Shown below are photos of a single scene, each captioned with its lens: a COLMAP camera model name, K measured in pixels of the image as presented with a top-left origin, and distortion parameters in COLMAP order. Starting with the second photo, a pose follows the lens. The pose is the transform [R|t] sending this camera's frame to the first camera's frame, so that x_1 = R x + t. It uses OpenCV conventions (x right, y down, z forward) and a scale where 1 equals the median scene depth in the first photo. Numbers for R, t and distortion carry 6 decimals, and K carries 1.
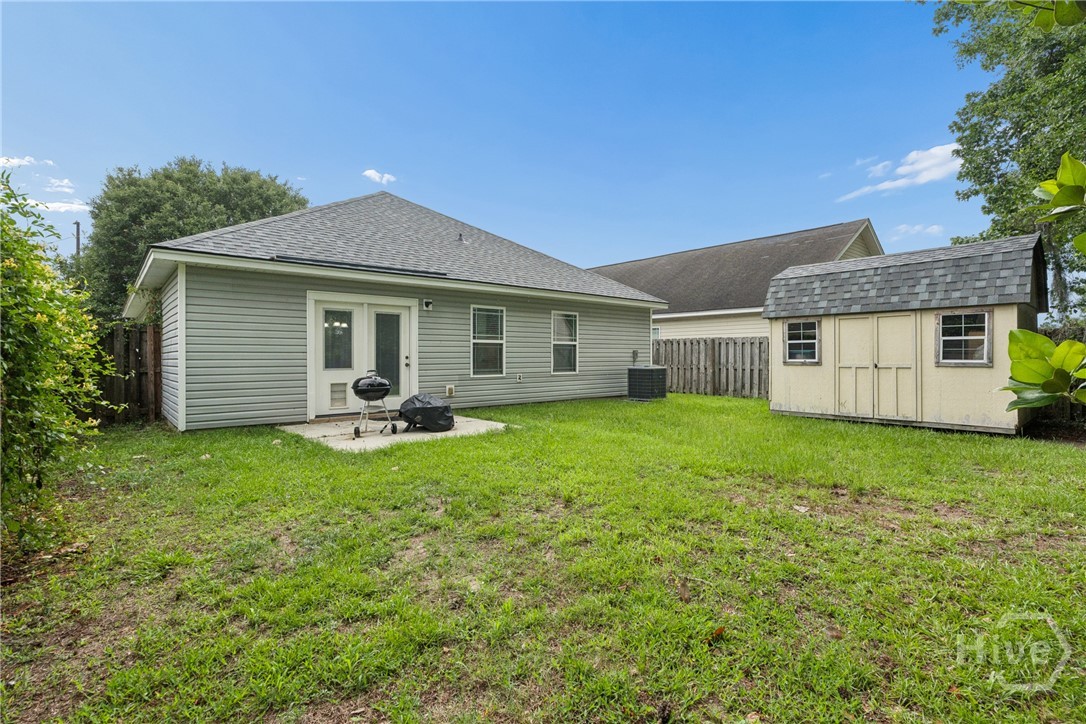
lens RADIAL K [[498.1, 0, 541.6], [0, 498.1, 356.5], [0, 0, 1]] dist [-0.027708, -0.000925]
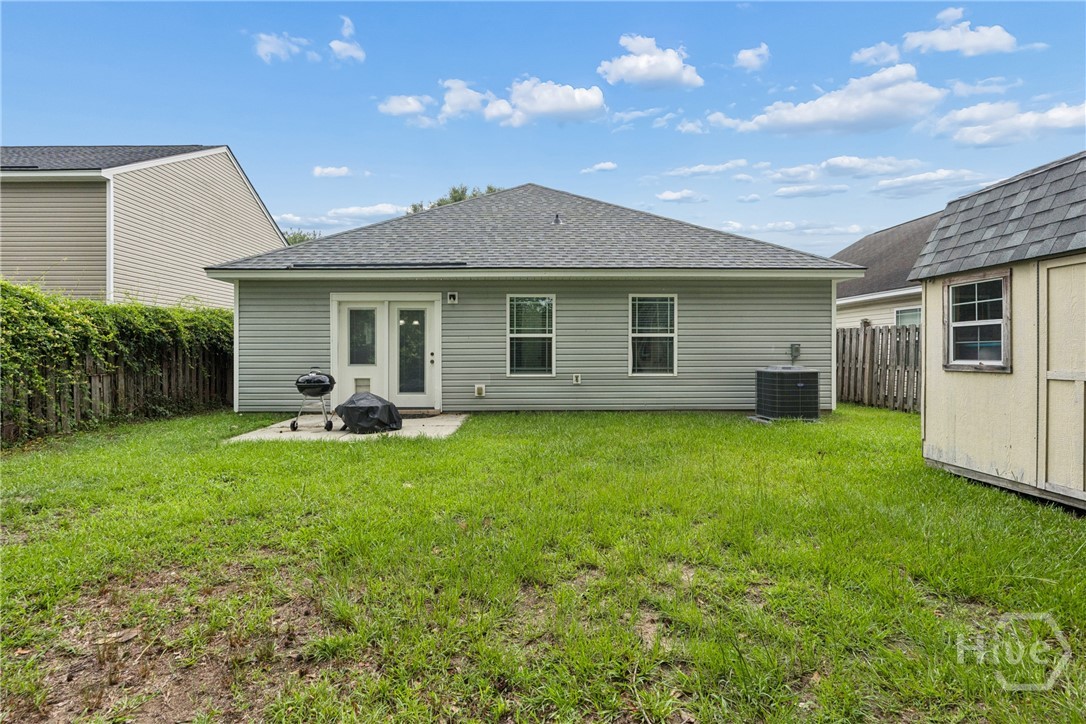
lens RADIAL K [[498.1, 0, 537.2], [0, 498.1, 359.2], [0, 0, 1]] dist [-0.027708, -0.000925]
pose [[0.780054, 0.009262, -0.625644, 0.487047], [-0.000352, 0.999897, 0.014364, -0.002036], [0.625712, -0.010985, 0.779977, 0.365102]]
